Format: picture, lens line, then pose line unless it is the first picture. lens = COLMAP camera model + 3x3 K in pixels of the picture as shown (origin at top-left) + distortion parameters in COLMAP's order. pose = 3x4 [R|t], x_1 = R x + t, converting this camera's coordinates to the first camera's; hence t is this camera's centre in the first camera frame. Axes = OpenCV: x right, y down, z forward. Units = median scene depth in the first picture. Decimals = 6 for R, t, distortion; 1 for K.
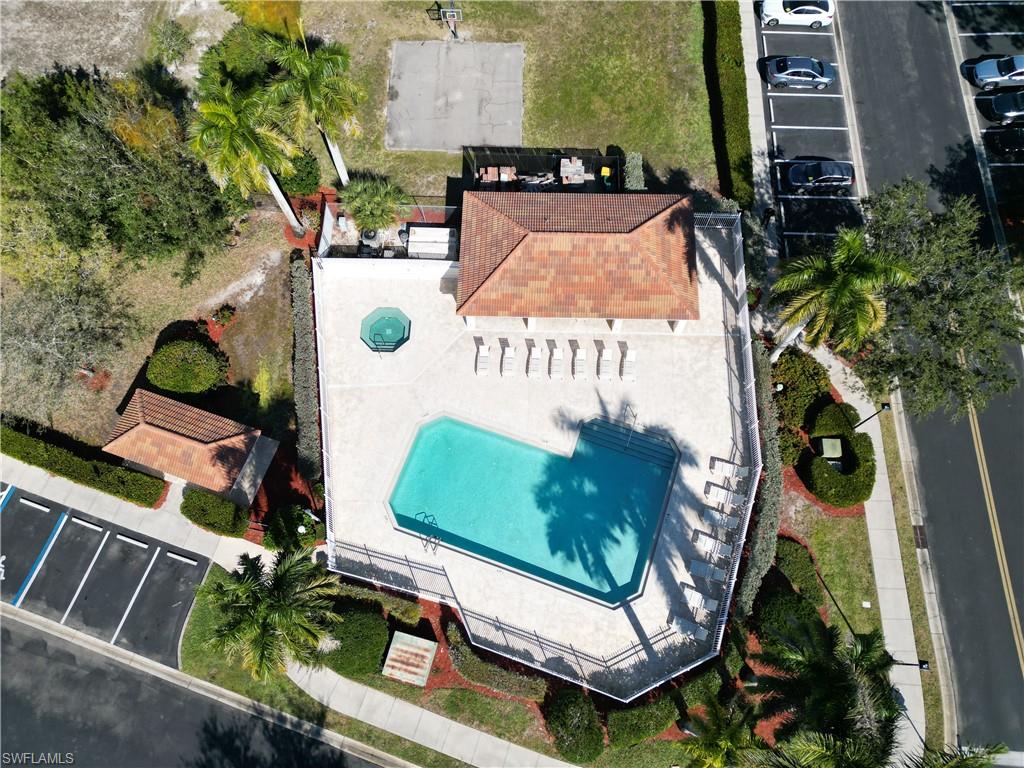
lens RADIAL K [[714.2, 0, 515.6], [0, 714.2, 379.3], [0, 0, 1]] dist [0.084270, -0.085403]
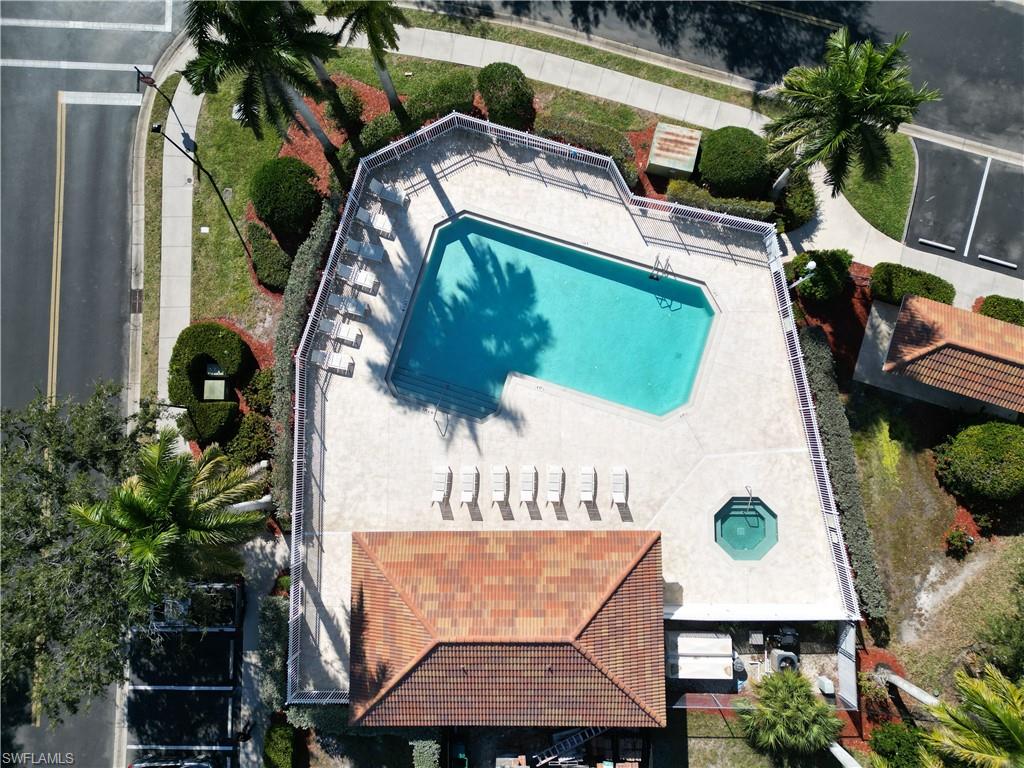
lens RADIAL K [[714.2, 0, 515.6], [0, 714.2, 379.3], [0, 0, 1]] dist [0.084270, -0.085403]
pose [[-0.998723, 0.039301, 0.031732, 0.044788], [-0.022350, -0.907183, 0.420143, -0.275837], [0.045299, 0.418898, 0.906903, 0.219113]]
